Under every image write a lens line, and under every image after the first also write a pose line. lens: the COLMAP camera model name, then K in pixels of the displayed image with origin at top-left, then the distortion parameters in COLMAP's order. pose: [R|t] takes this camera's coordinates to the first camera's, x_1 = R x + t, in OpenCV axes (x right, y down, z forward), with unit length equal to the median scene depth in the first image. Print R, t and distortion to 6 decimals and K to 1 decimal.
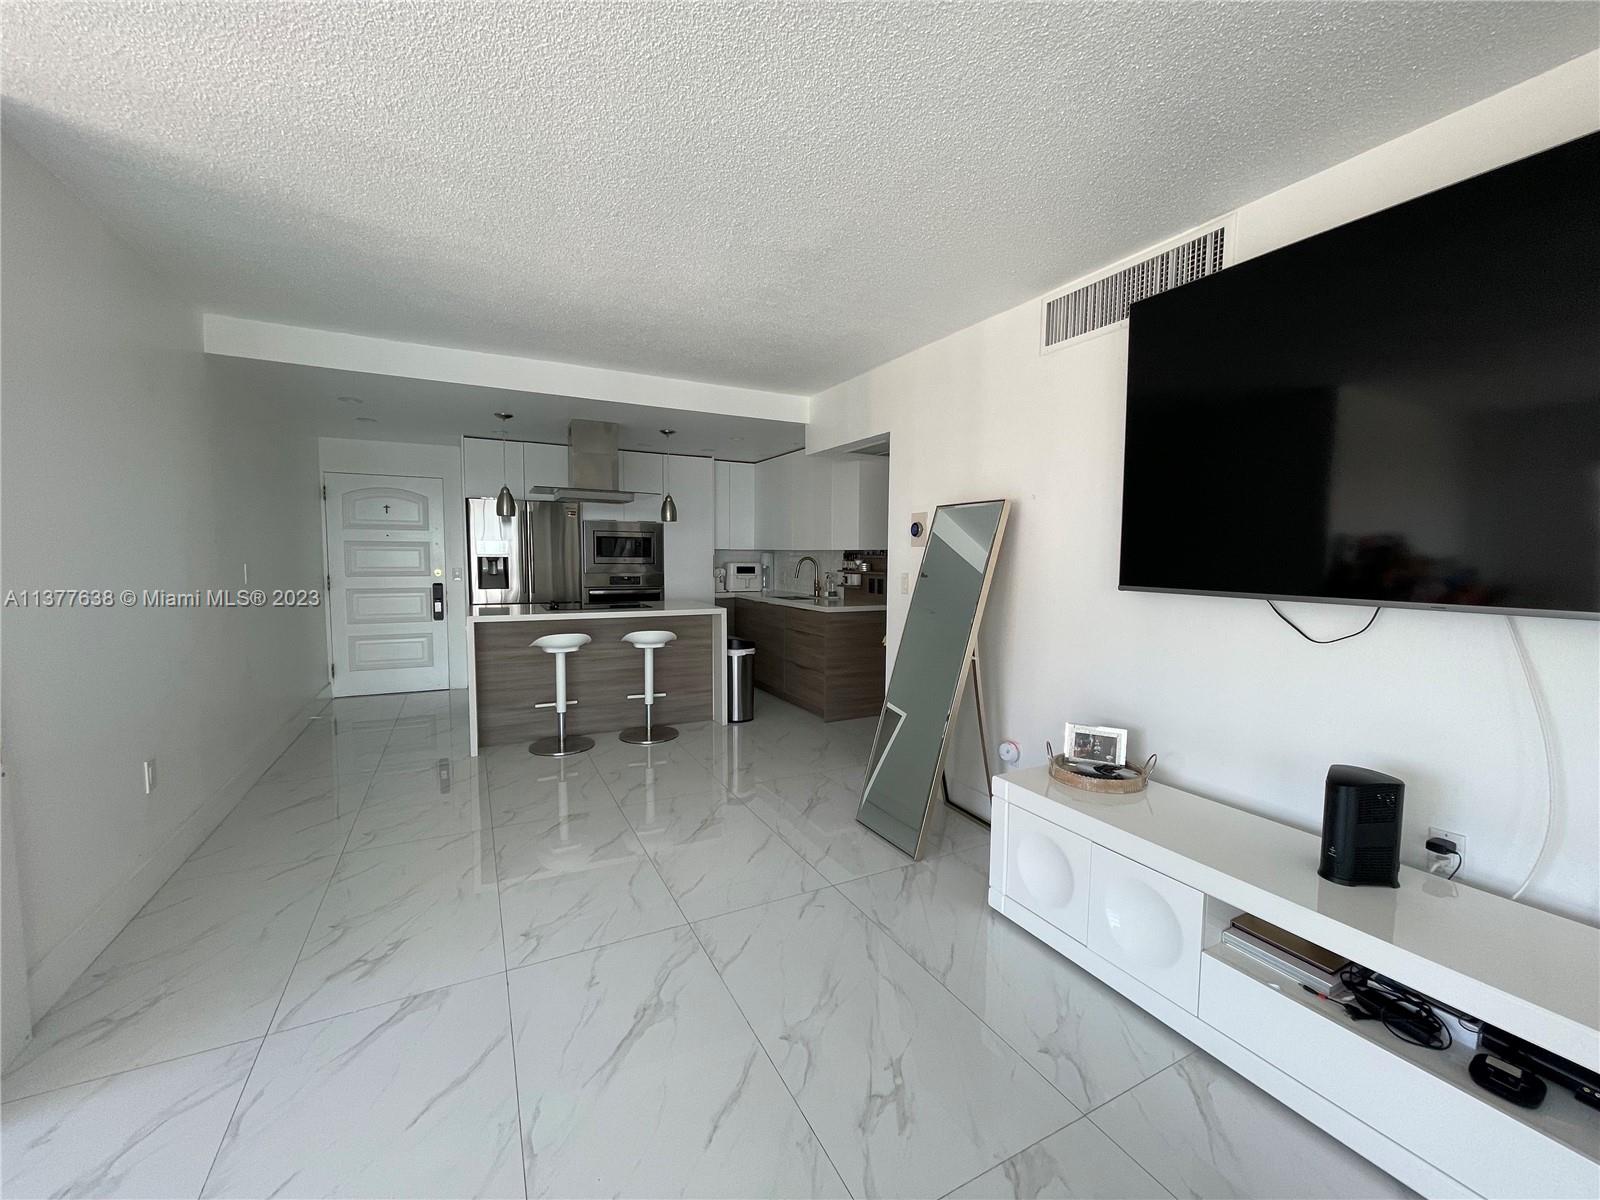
lens RADIAL K [[635.5, 0, 800.0], [0, 635.5, 600.0], [0, 0, 1]] dist [0.000948, 0.000029]
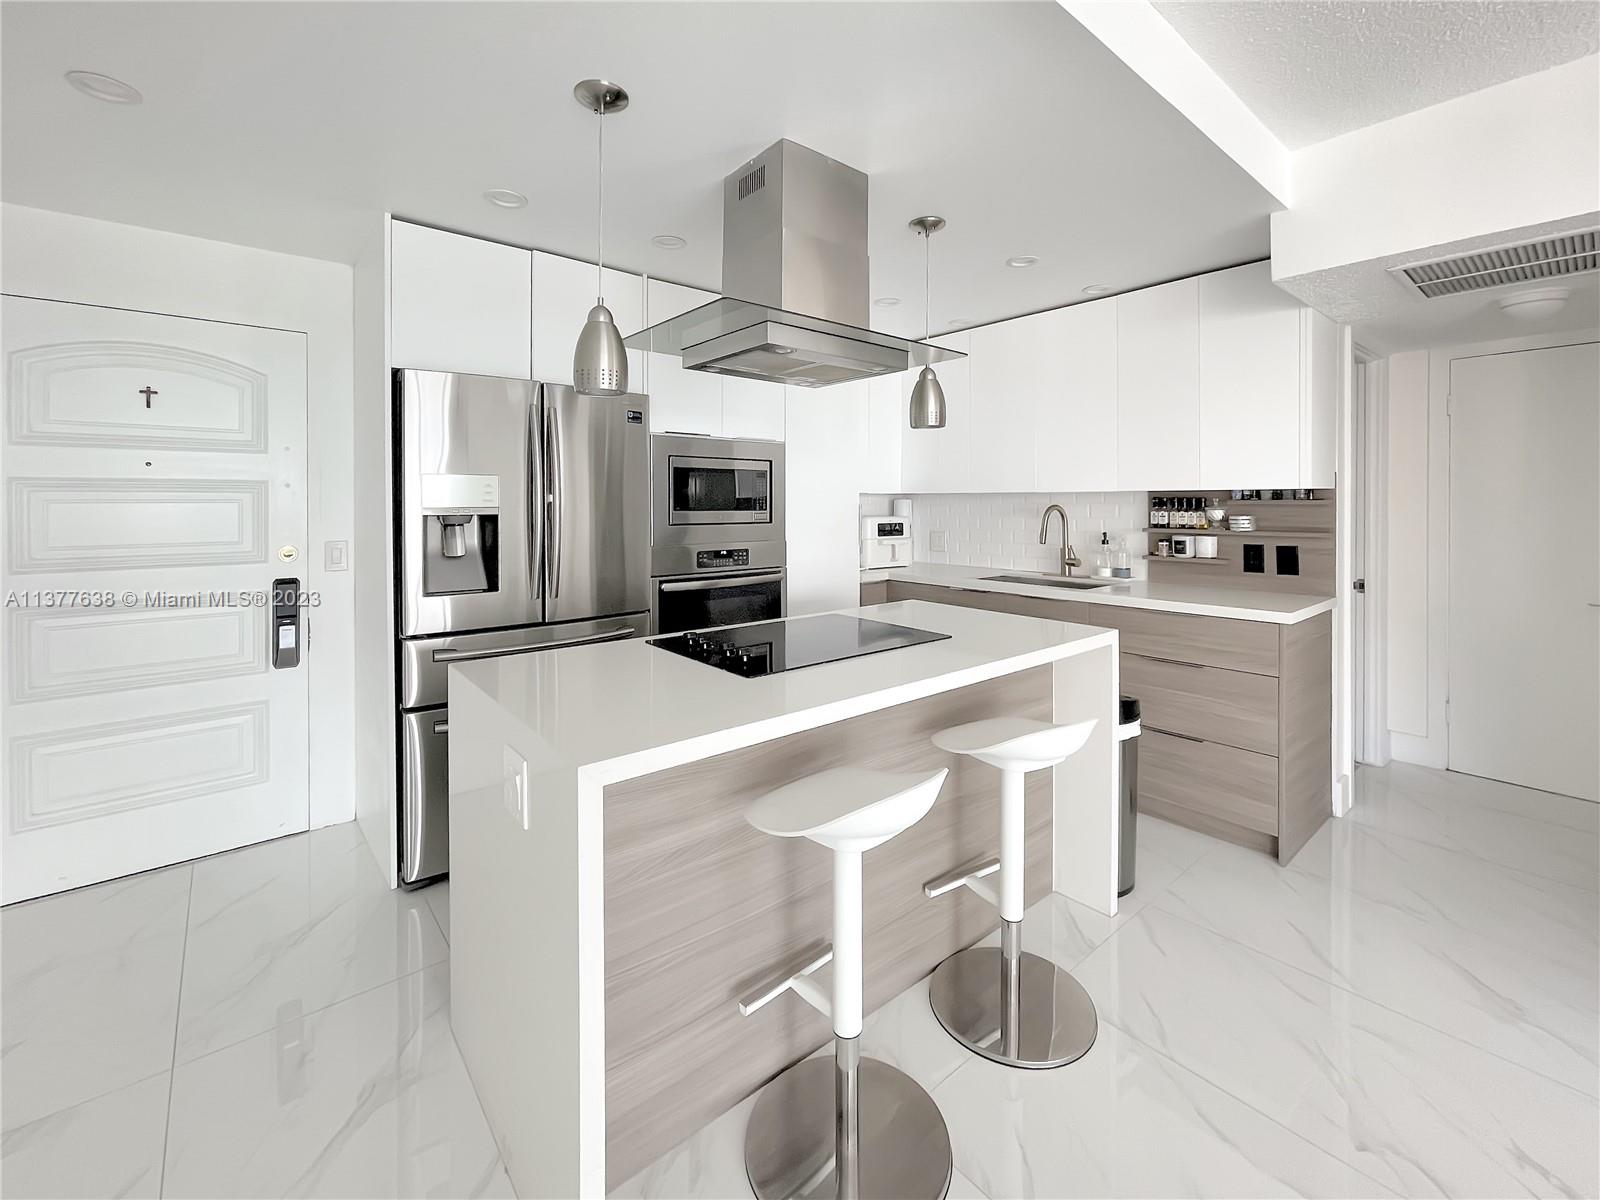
lens RADIAL K [[677.2, 0, 804.5], [0, 677.2, 508.8], [0, 0, 1]] dist [0.002891, 0.000308]
pose [[0.974751, -0.013569, 0.222883, -0.340321], [0.027572, 0.997827, -0.059834, -0.036801], [-0.221586, 0.064468, 0.973007, 0.493108]]
